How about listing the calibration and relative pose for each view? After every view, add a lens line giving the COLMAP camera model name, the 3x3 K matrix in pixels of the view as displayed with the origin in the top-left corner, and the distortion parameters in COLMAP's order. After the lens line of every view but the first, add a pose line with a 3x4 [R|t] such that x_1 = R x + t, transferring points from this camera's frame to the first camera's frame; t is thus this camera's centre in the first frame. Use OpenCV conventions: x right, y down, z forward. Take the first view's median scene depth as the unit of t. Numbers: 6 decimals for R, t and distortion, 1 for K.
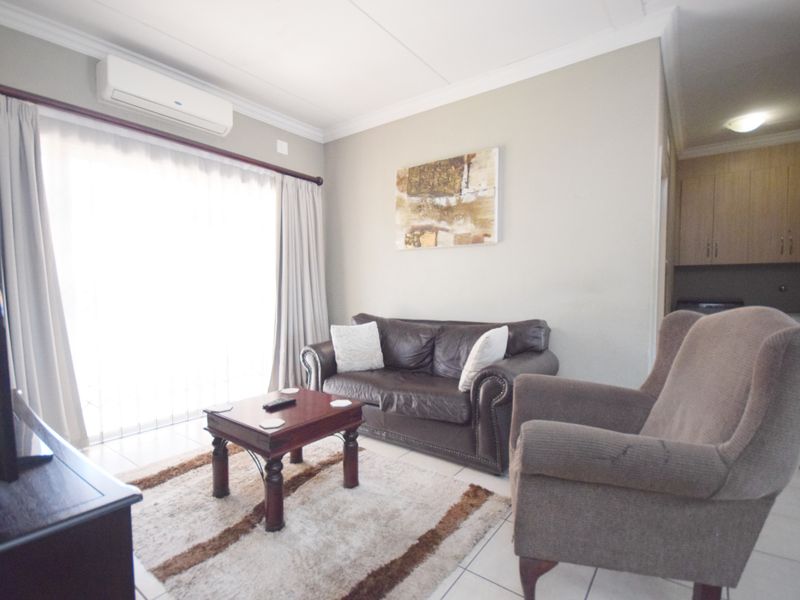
lens RADIAL K [[392.8, 0, 401.2], [0, 392.8, 303.2], [0, 0, 1]] dist [0.005130, -0.007739]
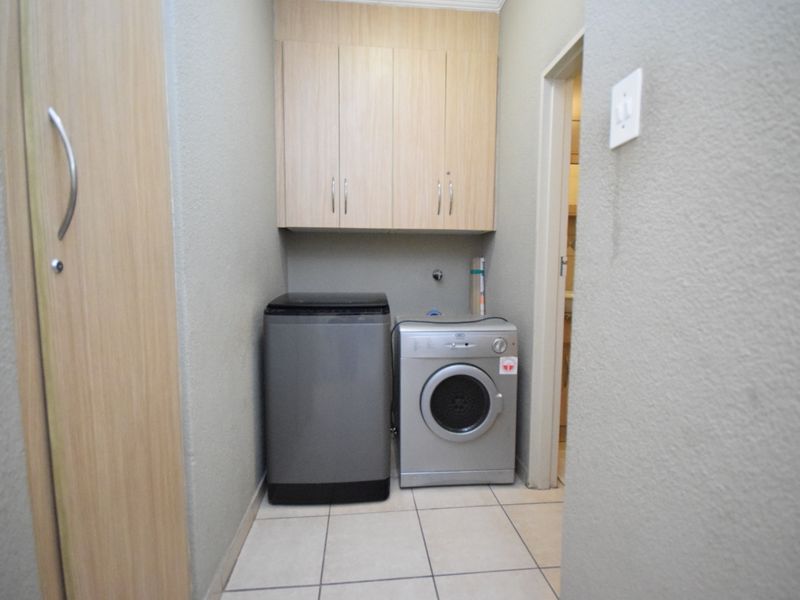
lens RADIAL K [[392.8, 0, 400.5], [0, 392.8, 300.2], [0, 0, 1]] dist [0.005130, -0.007739]
pose [[0.741390, -0.048178, 0.669343, 0.375565], [0.019709, 0.998553, 0.050043, -0.021146], [-0.670785, -0.023909, 0.741267, 0.422436]]
